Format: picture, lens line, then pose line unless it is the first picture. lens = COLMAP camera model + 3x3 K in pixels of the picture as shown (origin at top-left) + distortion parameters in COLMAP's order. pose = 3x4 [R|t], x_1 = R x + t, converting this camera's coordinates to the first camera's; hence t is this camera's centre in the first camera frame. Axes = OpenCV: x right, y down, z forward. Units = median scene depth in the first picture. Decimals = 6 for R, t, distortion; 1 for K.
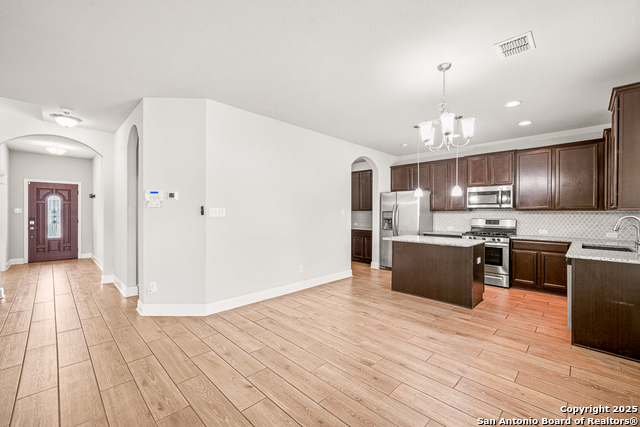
lens RADIAL K [[268.1, 0, 322.1], [0, 268.1, 213.1], [0, 0, 1]] dist [0.000958, 0.000195]
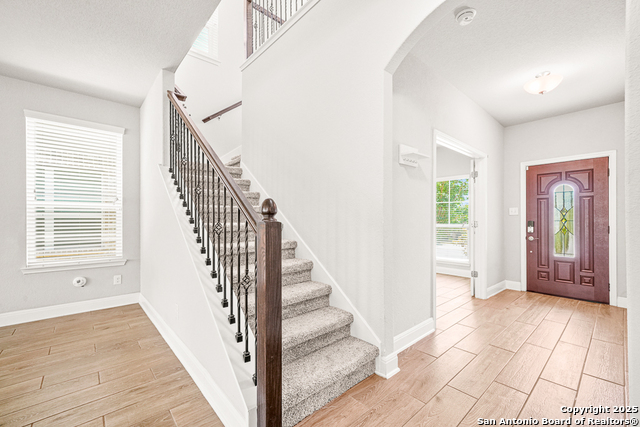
lens RADIAL K [[268.2, 0, 321.0], [0, 268.2, 219.9], [0, 0, 1]] dist [-0.000570, 0.000247]
pose [[-0.061873, -0.006520, -0.998063, -0.575115], [-0.001150, 0.999978, -0.006461, 0.024235], [0.998083, 0.000748, -0.061879, 0.755000]]
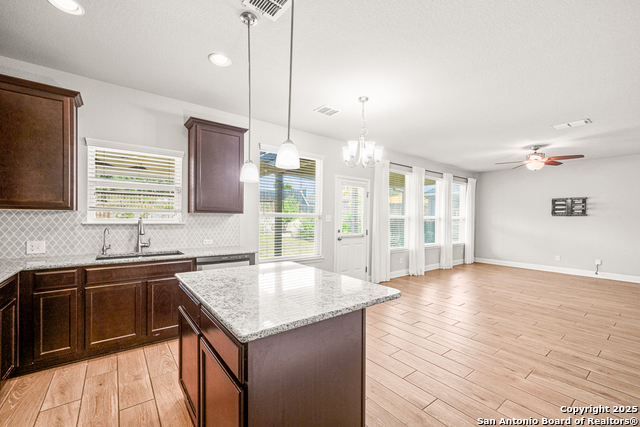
lens RADIAL K [[268.2, 0, 321.0], [0, 268.2, 219.9], [0, 0, 1]] dist [-0.000570, 0.000247]
pose [[-0.990028, -0.018703, 0.139621, 0.252603], [-0.017359, 0.999791, 0.010833, -0.003281], [-0.139794, 0.008302, -0.990146, 1.212612]]
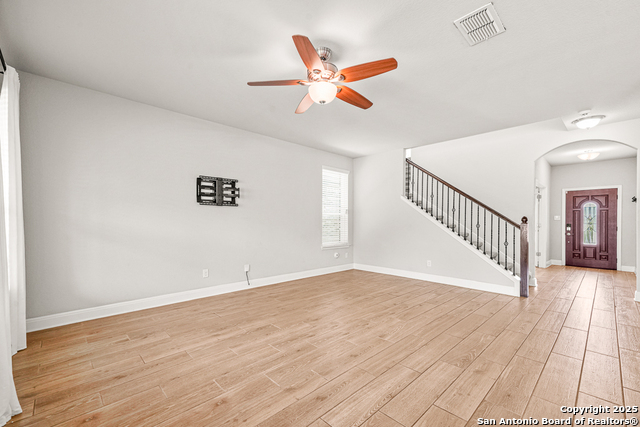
lens RADIAL K [[270.1, 0, 318.1], [0, 270.1, 224.2], [0, 0, 1]] dist [0.020325, -0.000002]
pose [[-0.033093, 0.002097, -0.999450, 0.081230], [-0.005608, 0.999982, 0.002284, 0.027502], [0.999437, 0.005681, -0.033081, 0.039579]]
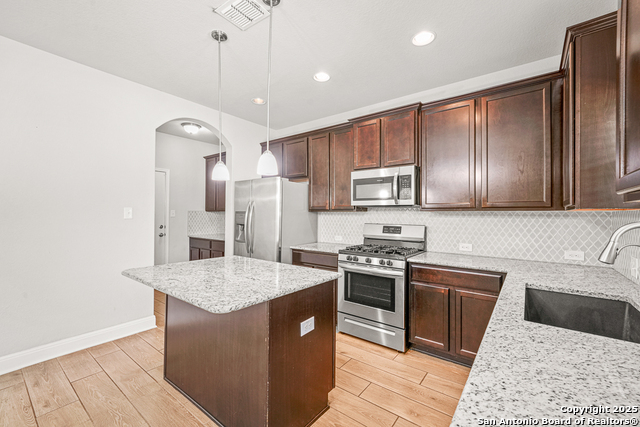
lens RADIAL K [[268.1, 0, 322.1], [0, 268.1, 213.1], [0, 0, 1]] dist [0.000958, 0.000195]
pose [[0.992870, 0.000649, 0.119204, 0.447842], [0.000087, 0.999981, -0.006173, -0.000453], [-0.119206, 0.006139, 0.992851, 0.459988]]
